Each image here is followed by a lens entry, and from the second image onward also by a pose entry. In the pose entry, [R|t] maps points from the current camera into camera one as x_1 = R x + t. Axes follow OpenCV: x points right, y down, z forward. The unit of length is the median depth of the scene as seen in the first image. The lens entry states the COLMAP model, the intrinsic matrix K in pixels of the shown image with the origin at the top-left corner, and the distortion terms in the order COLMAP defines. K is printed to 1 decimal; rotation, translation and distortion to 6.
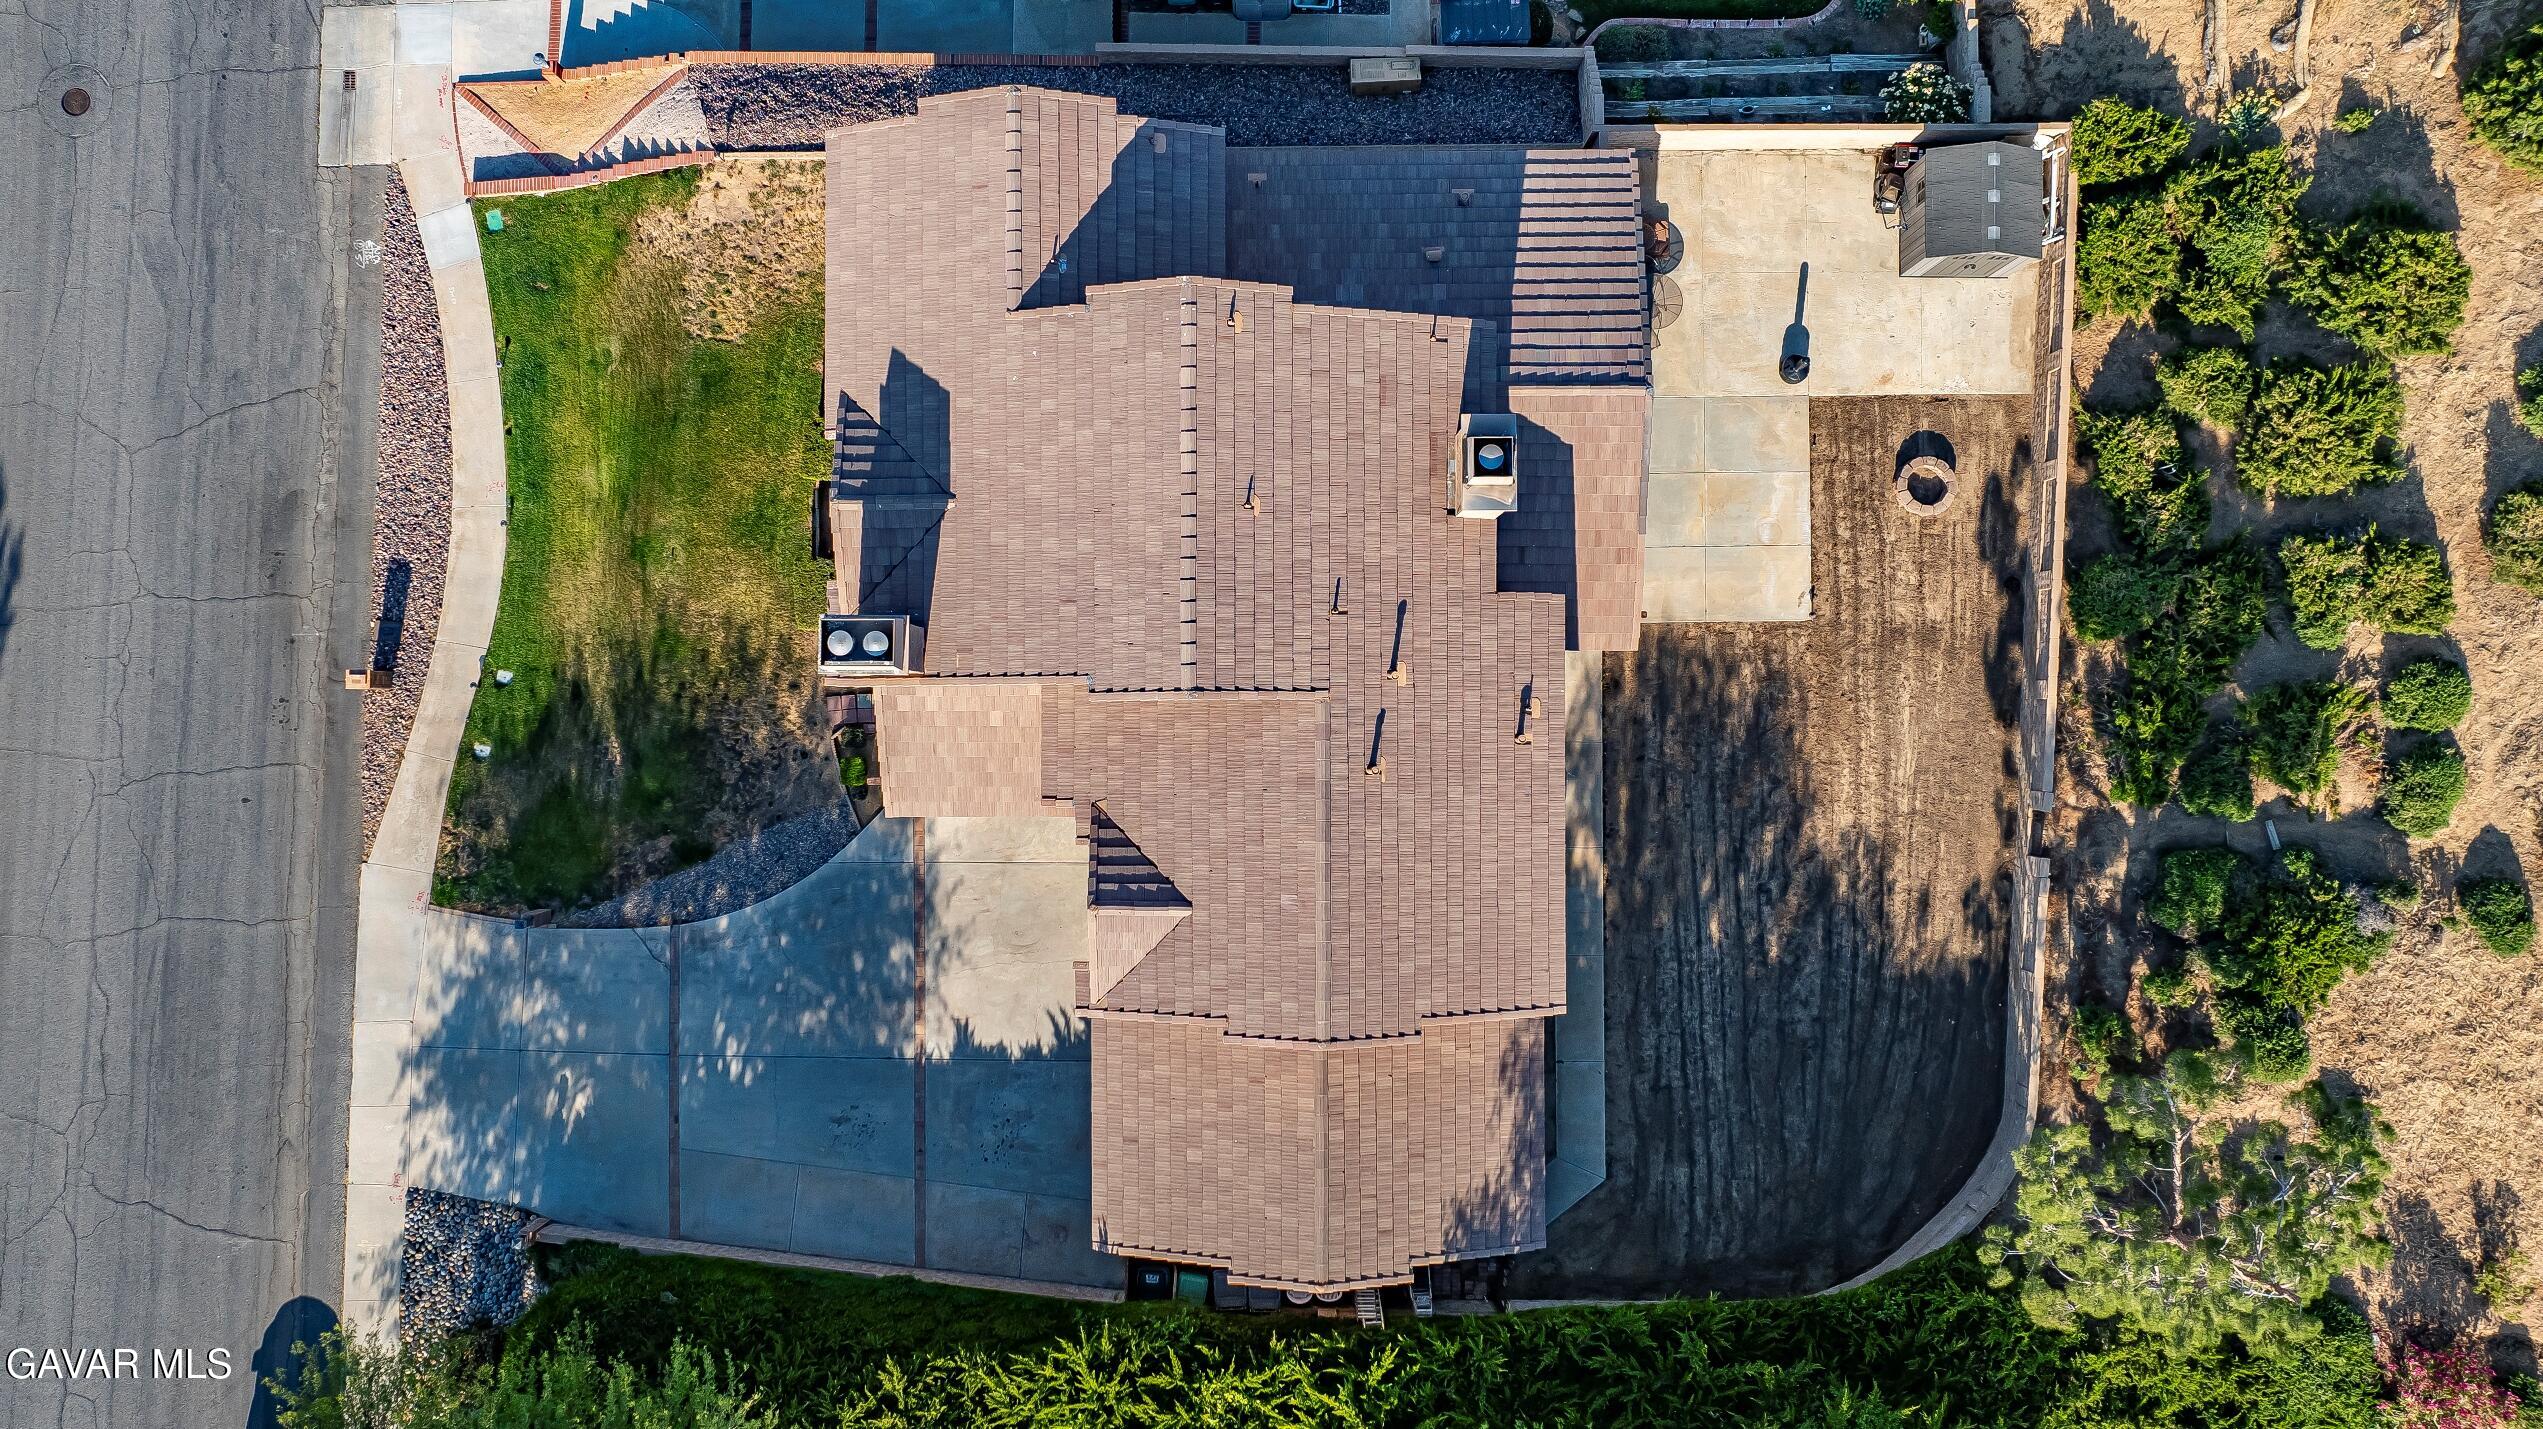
lens RADIAL K [[1804.6, 0, 1271.5], [0, 1804.6, 714.5], [0, 0, 1]] dist [-0.009526, -0.005179]
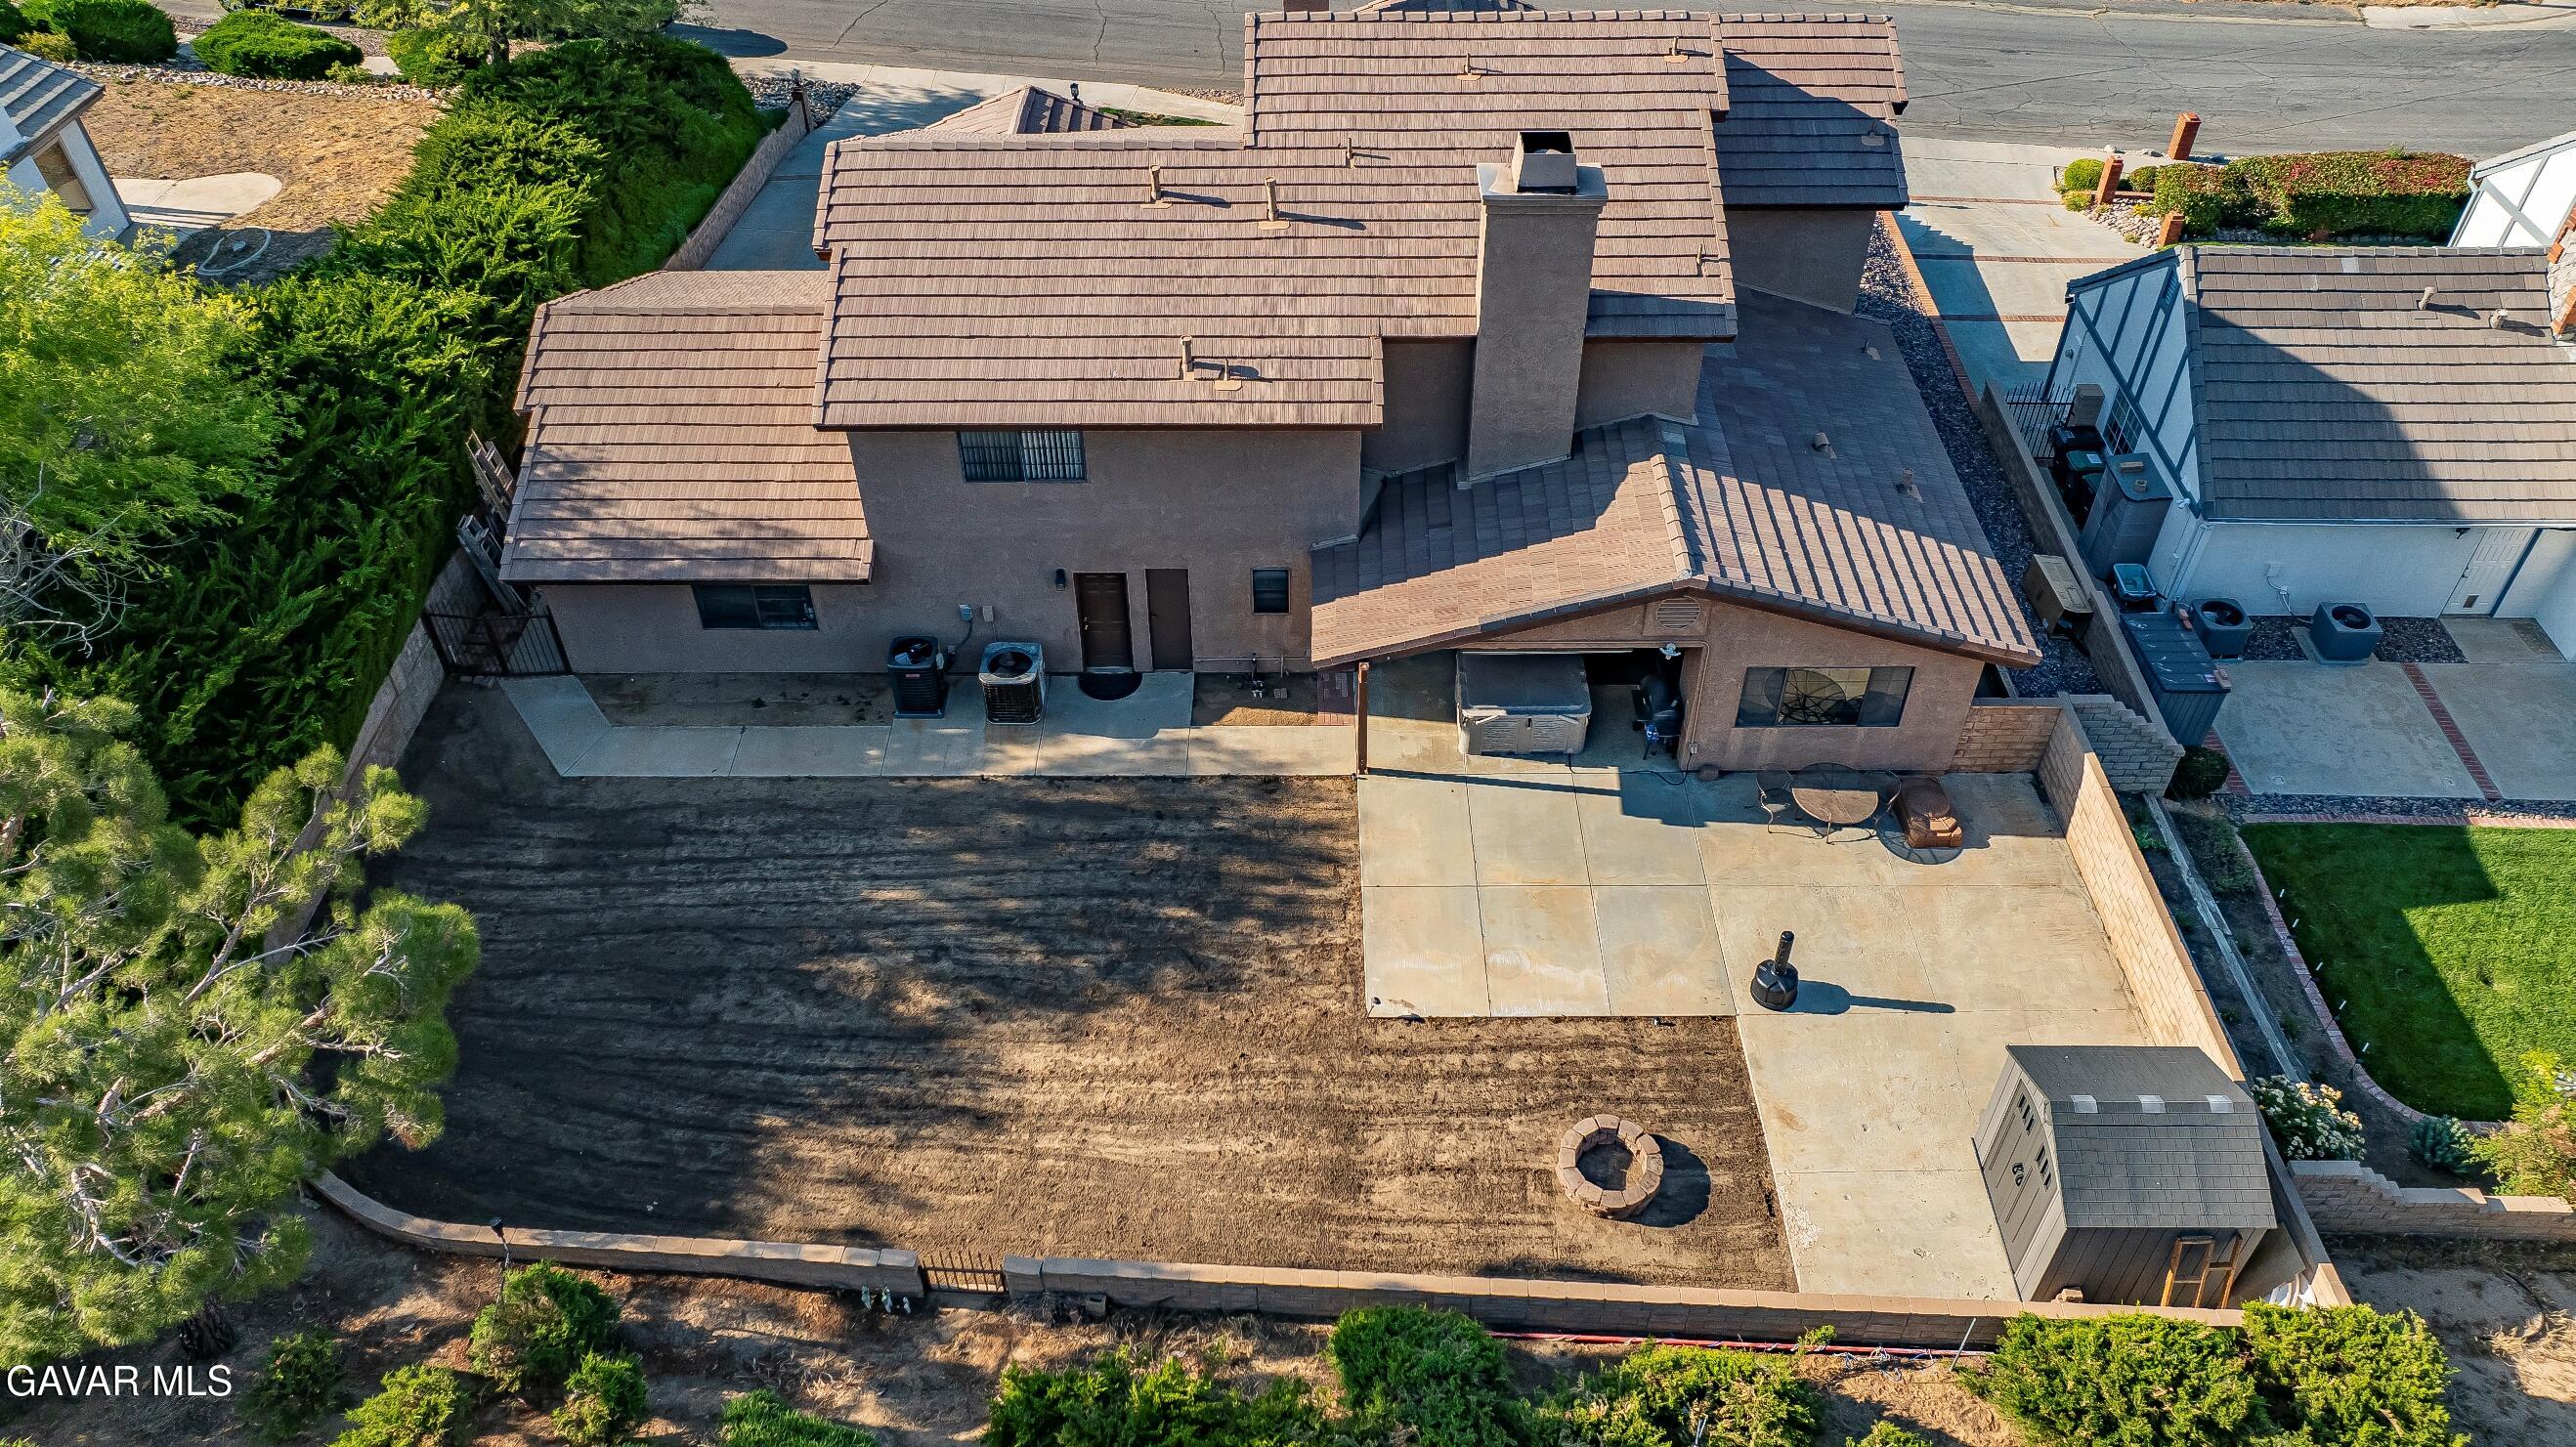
lens RADIAL K [[1795.6, 0, 1289.5], [0, 1795.6, 694.5], [0, 0, 1]] dist [-0.007818, -0.002629]
pose [[-0.012647, 0.685548, -0.727917, 0.668211], [-0.999842, 0.000401, 0.017748, -0.036667], [0.012459, 0.728027, 0.685435, 0.505118]]
